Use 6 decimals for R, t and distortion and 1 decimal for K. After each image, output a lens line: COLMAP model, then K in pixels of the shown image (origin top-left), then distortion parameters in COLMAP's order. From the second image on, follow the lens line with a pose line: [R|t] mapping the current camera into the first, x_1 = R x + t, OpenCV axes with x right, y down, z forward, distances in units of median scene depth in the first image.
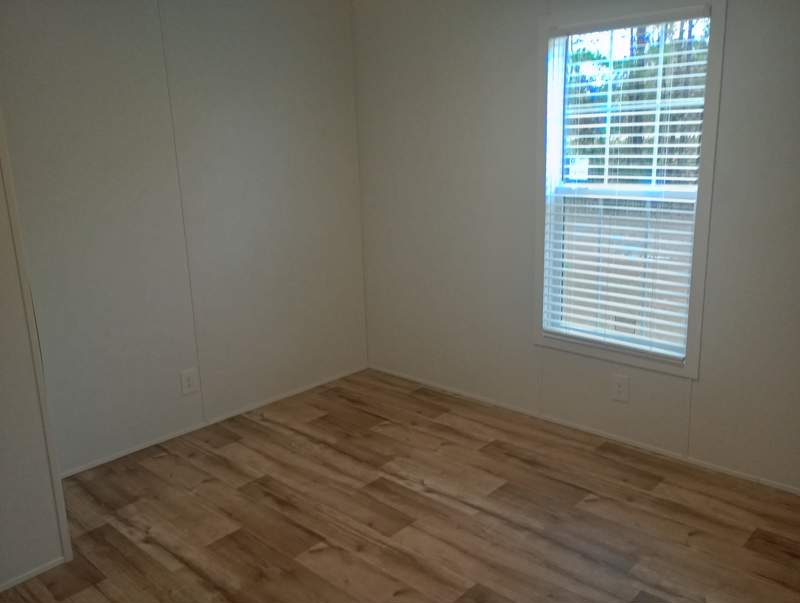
lens RADIAL K [[686.3, 0, 405.4], [0, 686.3, 295.9], [0, 0, 1]] dist [0.014240, -0.028713]
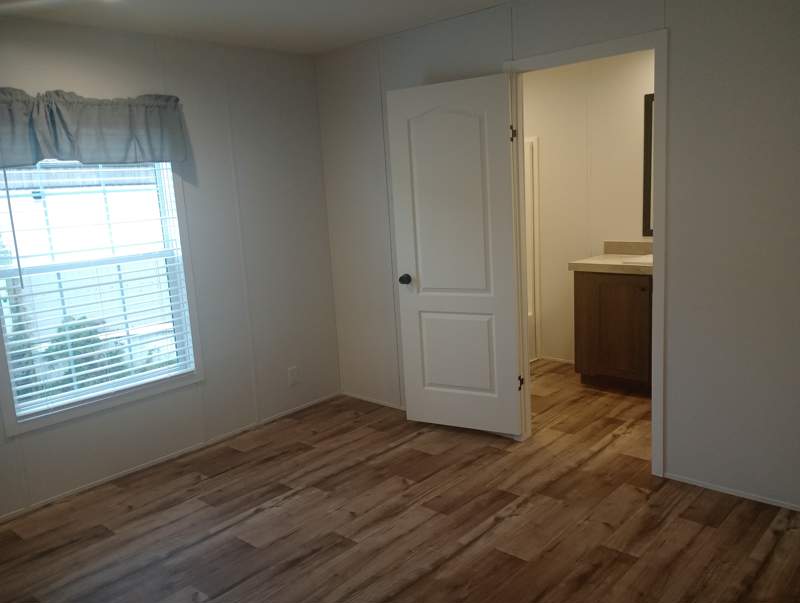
lens RADIAL K [[686.3, 0, 405.6], [0, 686.3, 301.7], [0, 0, 1]] dist [0.014240, -0.028713]
pose [[0.008783, 0.198755, -0.980010, 0.877198], [-0.178024, 0.964702, 0.194055, -0.245074], [0.983987, 0.172761, 0.043856, 0.941952]]
